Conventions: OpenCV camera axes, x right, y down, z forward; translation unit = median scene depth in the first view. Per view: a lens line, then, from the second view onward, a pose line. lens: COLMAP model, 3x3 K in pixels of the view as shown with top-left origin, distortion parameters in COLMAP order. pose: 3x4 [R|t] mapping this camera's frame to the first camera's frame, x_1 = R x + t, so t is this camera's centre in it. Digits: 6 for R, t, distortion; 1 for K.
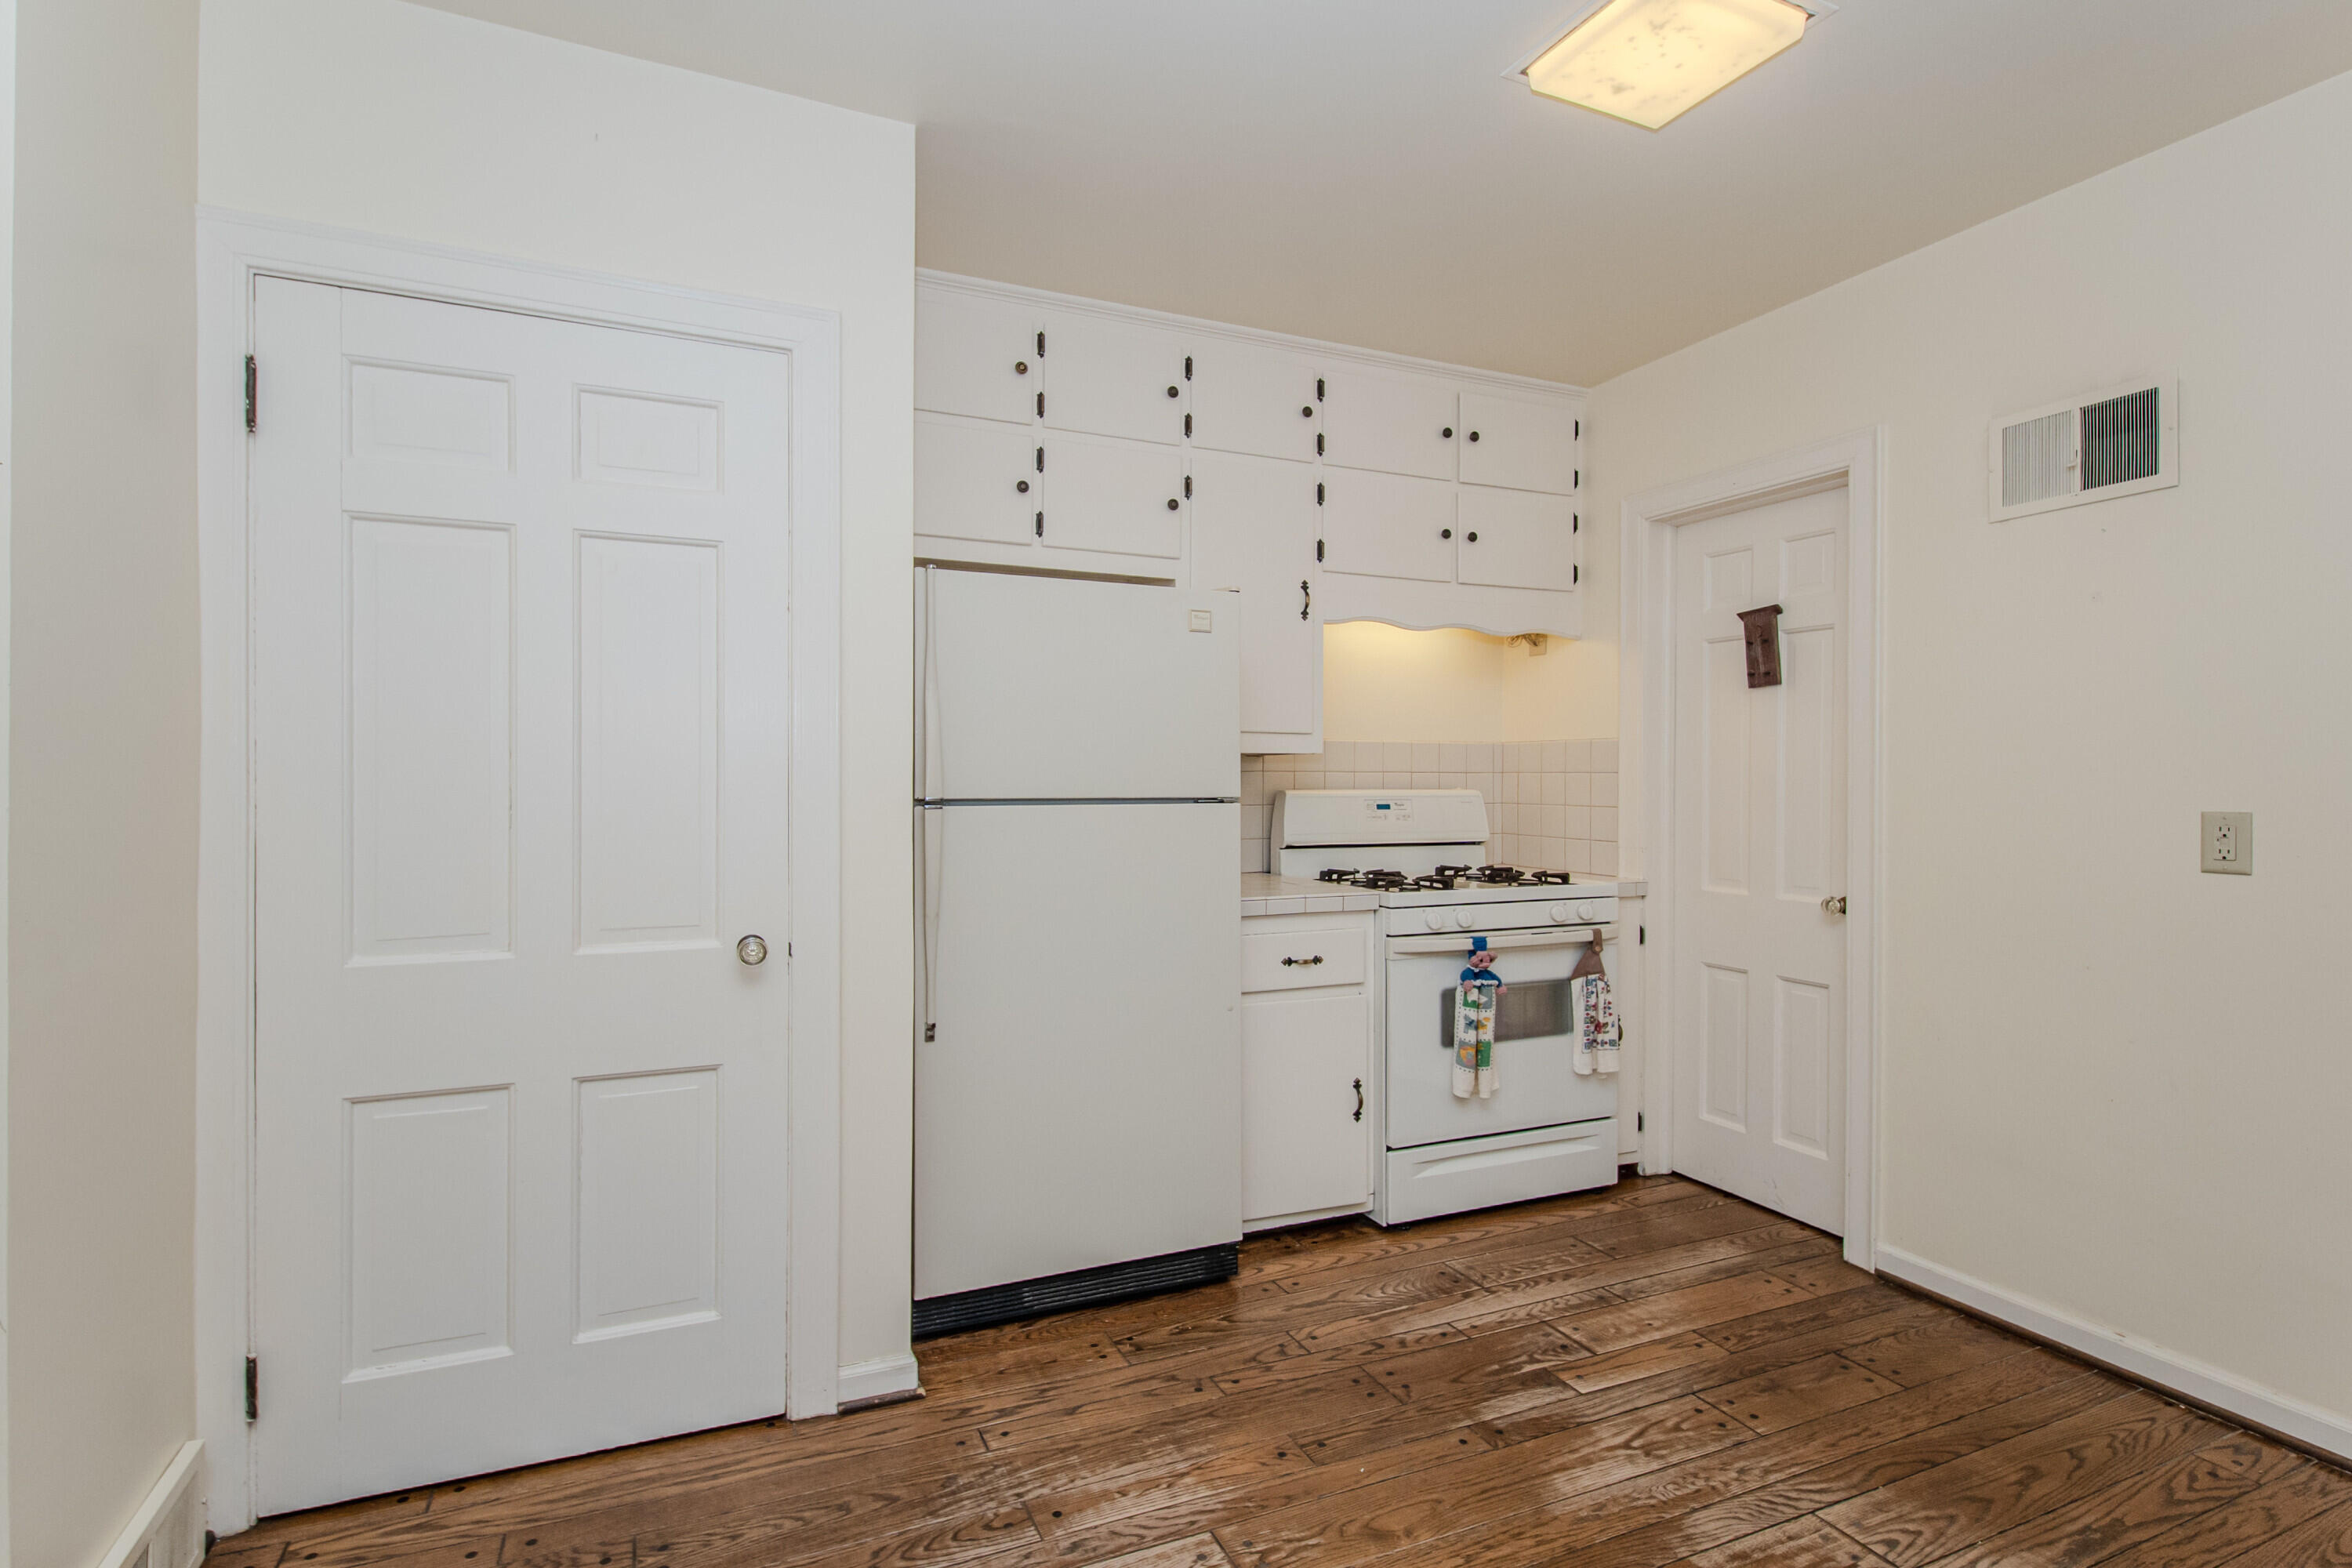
lens RADIAL K [[1106.6, 0, 1113.3], [0, 1106.6, 775.6], [0, 0, 1]] dist [0.009067, -0.004675]
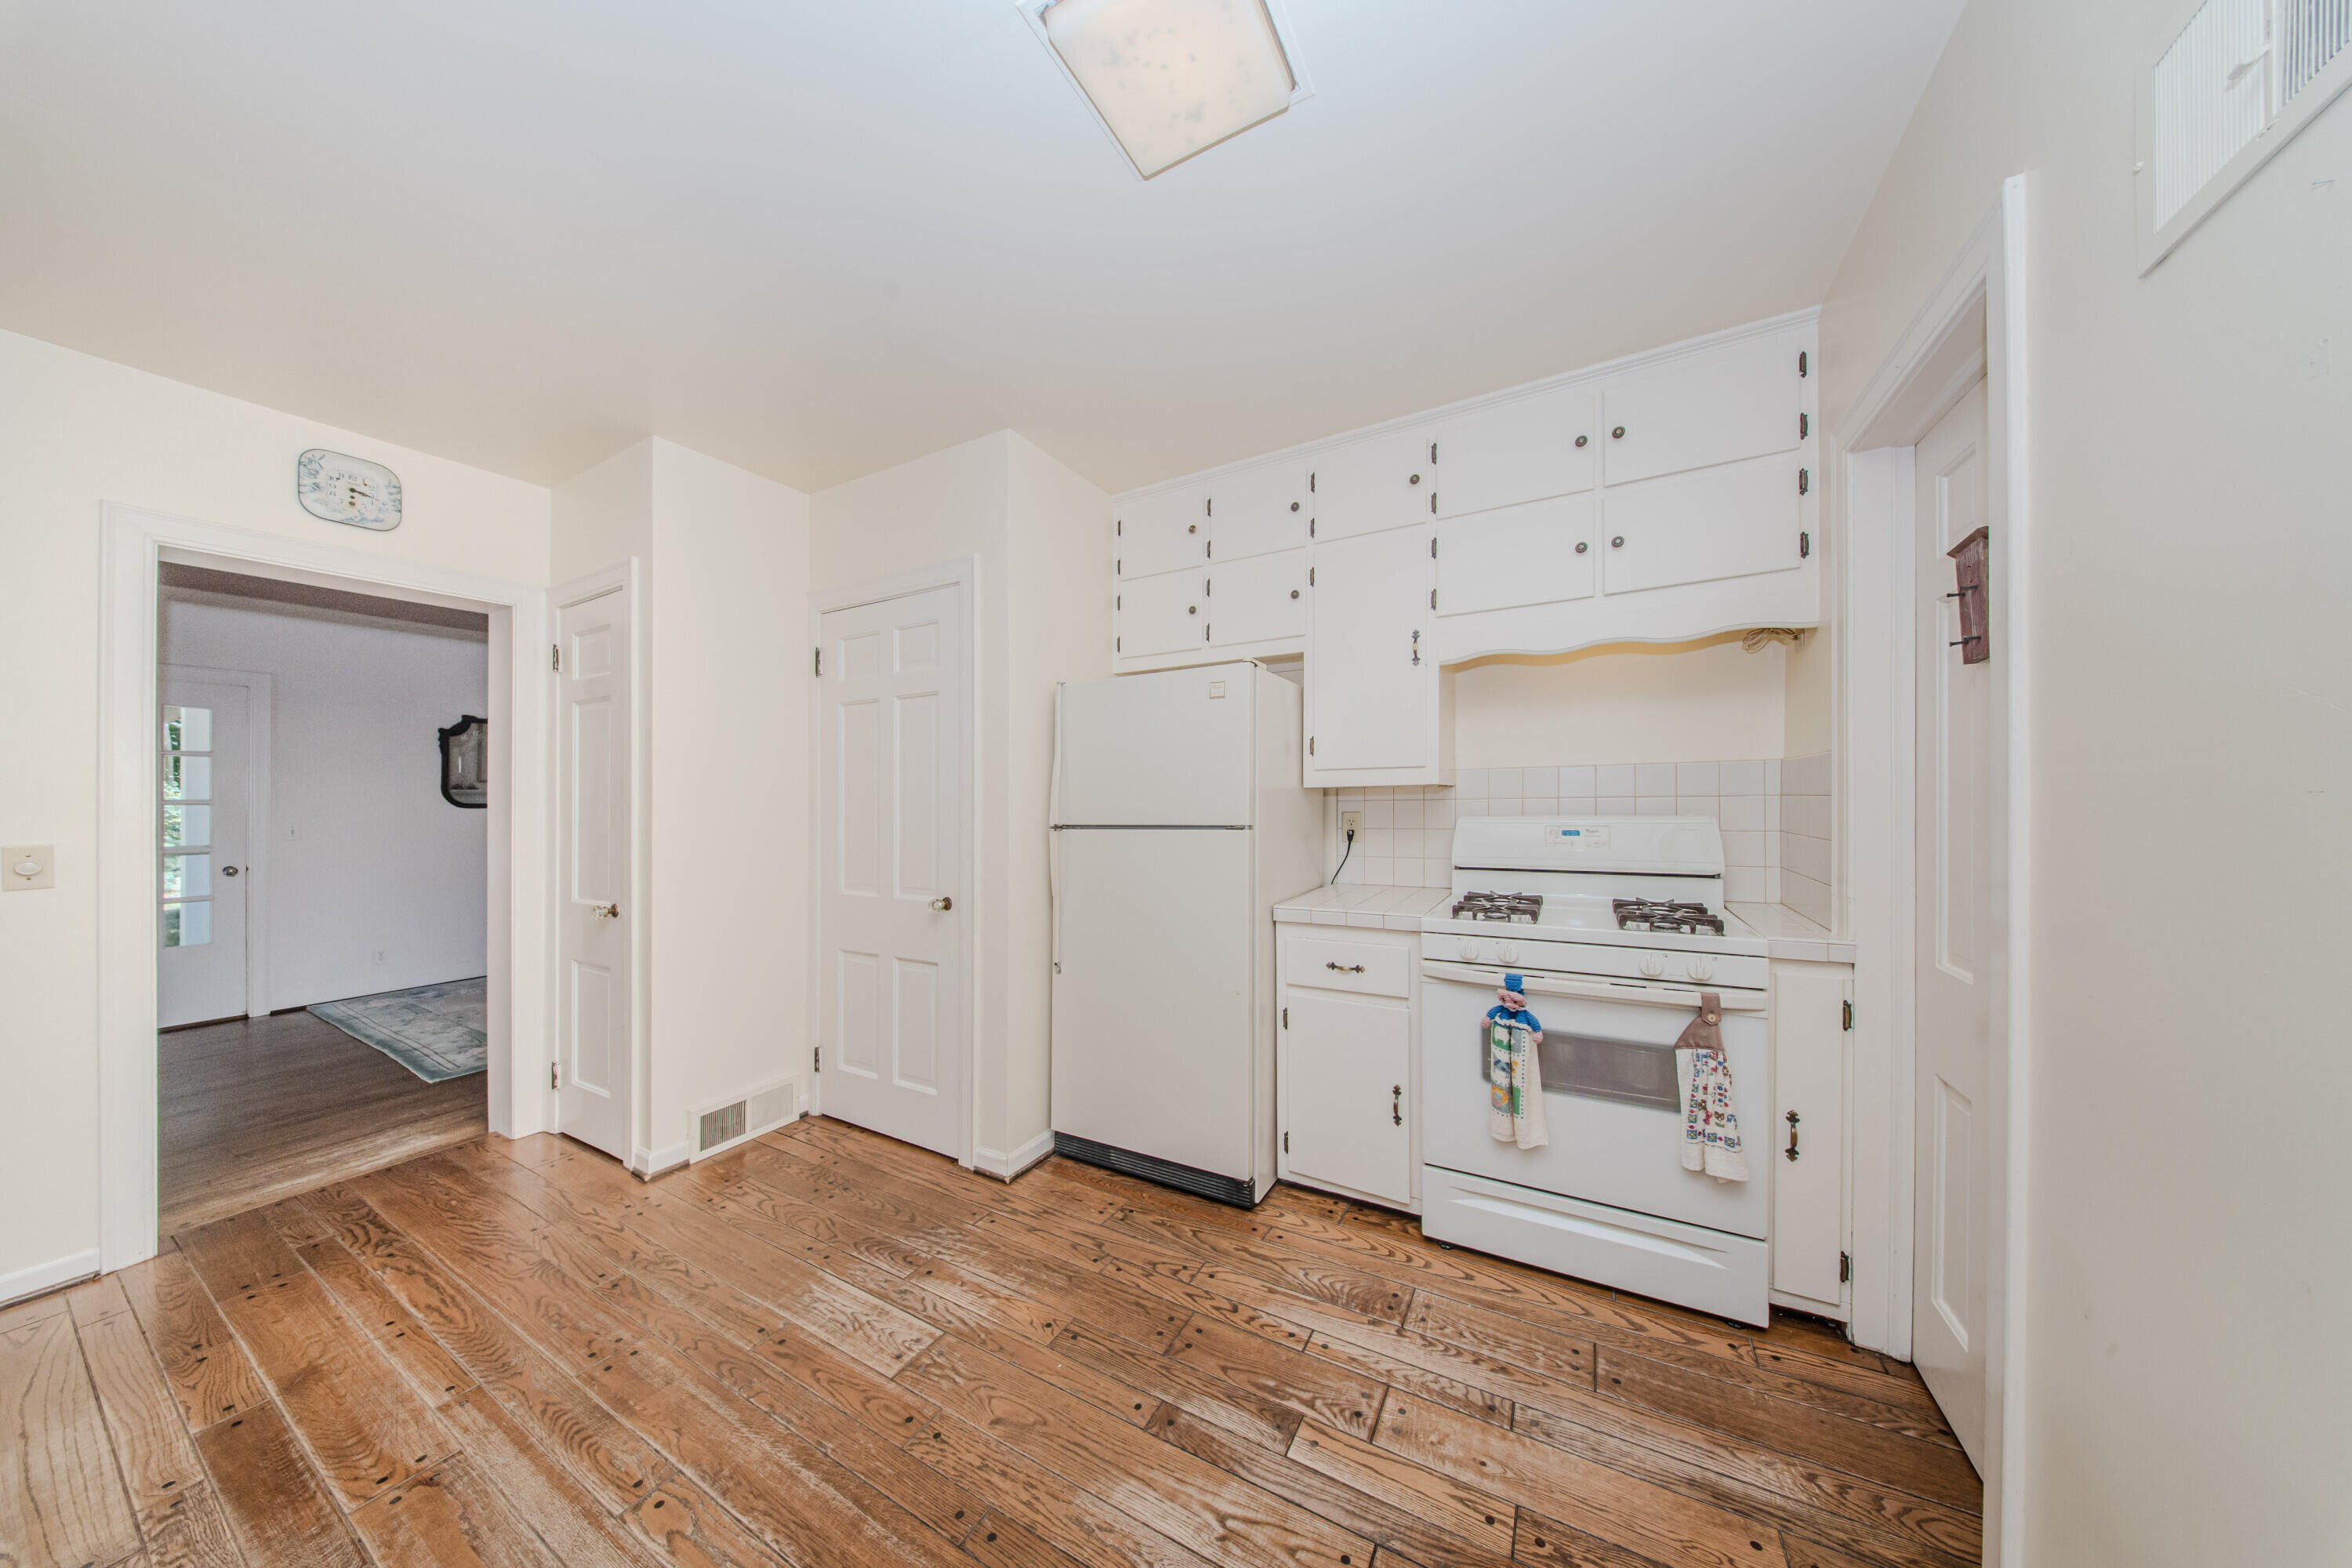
lens RADIAL K [[706.7, 0, 1184.5], [0, 706.7, 783.3], [0, 0, 1]] dist [-0.000207, -0.000501]
pose [[0.633517, -0.028433, -0.773206, 0.695956], [0.021204, 0.999587, -0.019384, -0.014879], [0.773438, -0.004115, 0.633858, 0.441153]]
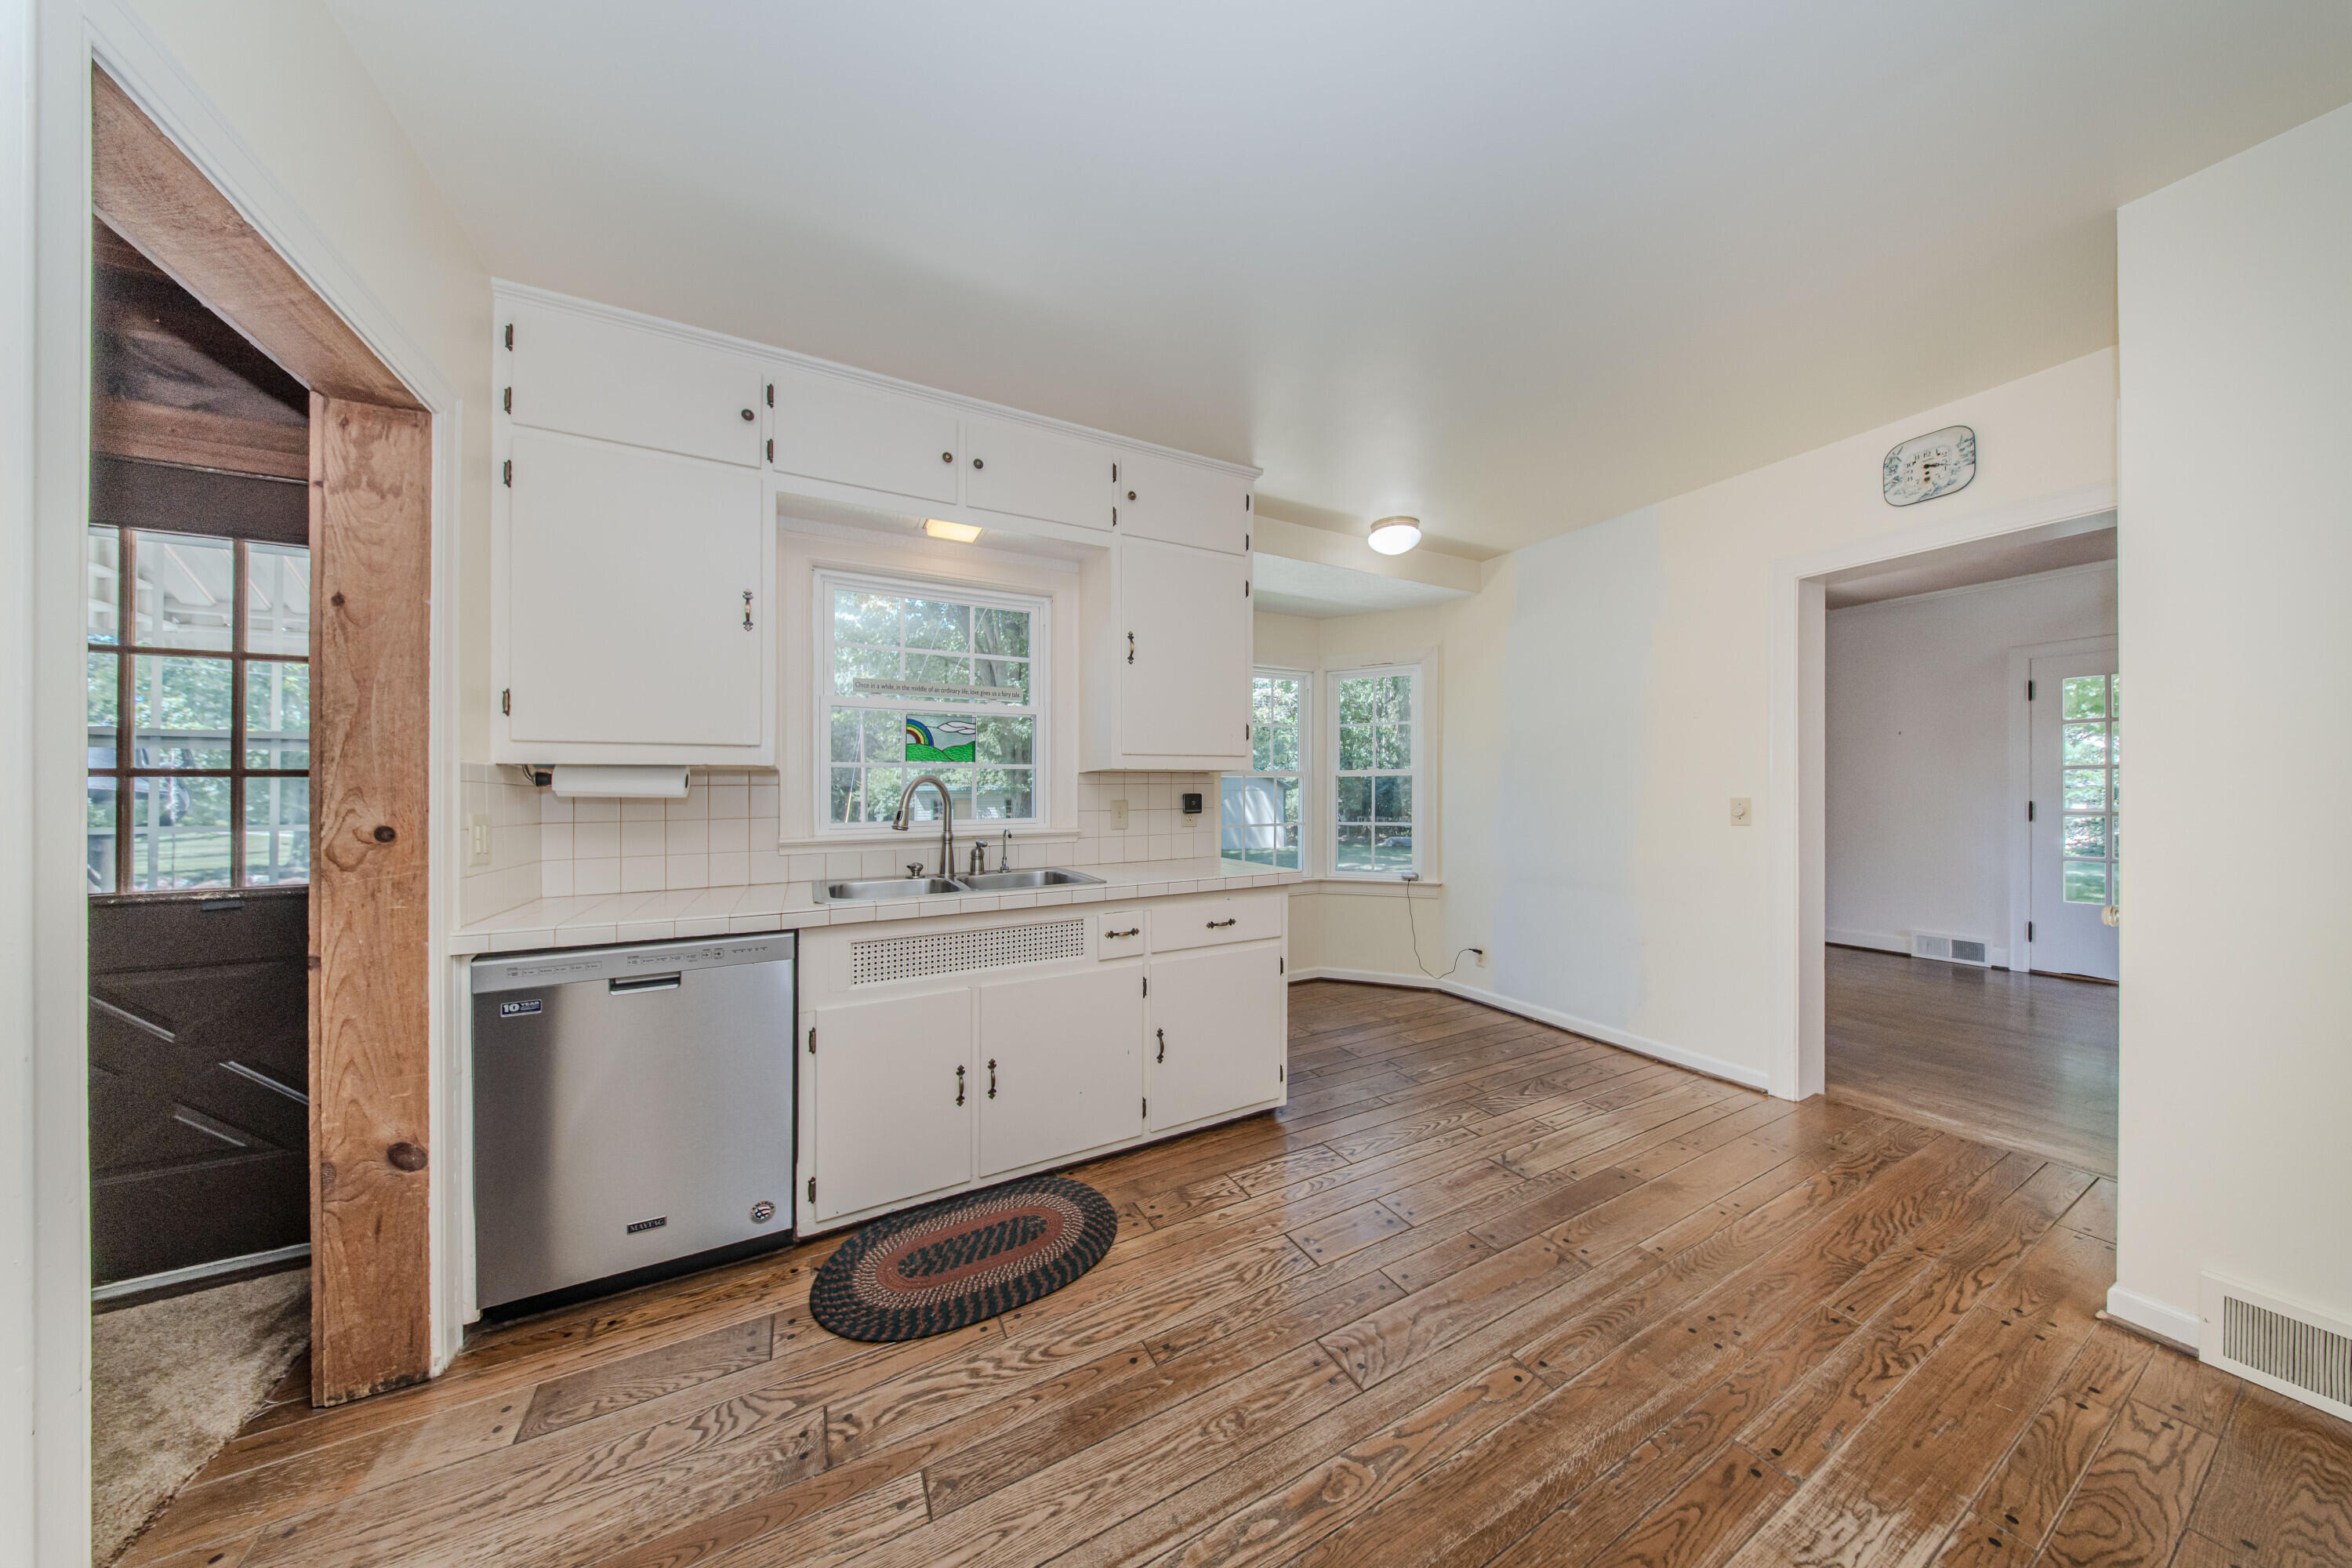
lens RADIAL K [[706.7, 0, 1195.3], [0, 706.7, 779.2], [0, 0, 1]] dist [-0.000207, -0.000501]
pose [[-0.987830, 0.002999, -0.155509, 0.422169], [0.005397, 0.999873, -0.015004, -0.007347], [0.155444, -0.015661, -0.987721, 0.984126]]
